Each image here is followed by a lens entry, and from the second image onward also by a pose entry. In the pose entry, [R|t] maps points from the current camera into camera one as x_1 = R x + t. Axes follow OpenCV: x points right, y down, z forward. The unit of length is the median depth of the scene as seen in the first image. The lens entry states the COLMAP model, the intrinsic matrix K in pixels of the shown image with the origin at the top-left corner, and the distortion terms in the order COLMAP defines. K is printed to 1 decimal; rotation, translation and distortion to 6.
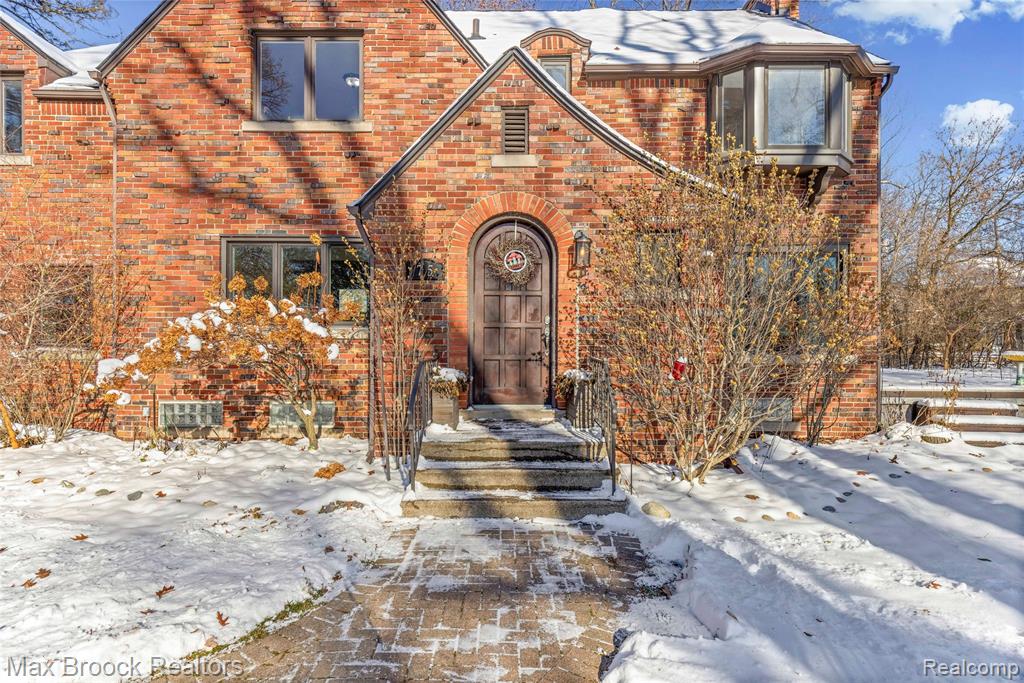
lens RADIAL K [[569.5, 0, 512.4], [0, 569.5, 339.1], [0, 0, 1]] dist [-0.005849, 0.000610]
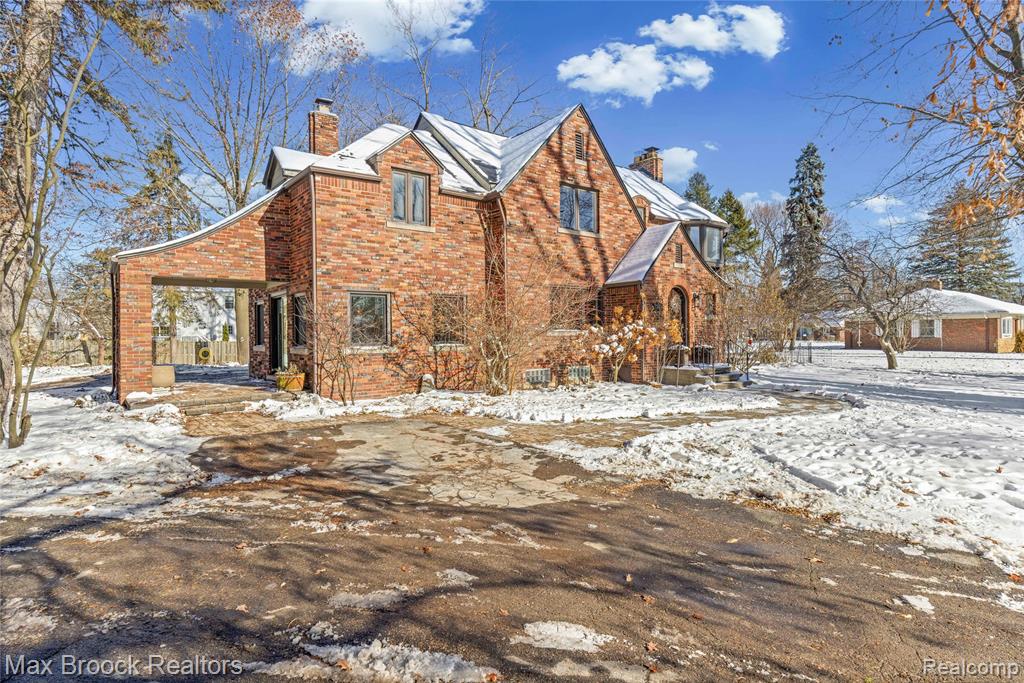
lens RADIAL K [[569.5, 0, 511.2], [0, 569.5, 338.2], [0, 0, 1]] dist [-0.005849, 0.000610]
pose [[0.769667, -0.024531, 0.637974, -1.892027], [0.016570, 0.999692, 0.018449, -0.033166], [-0.638230, -0.003629, 0.769837, -0.434407]]
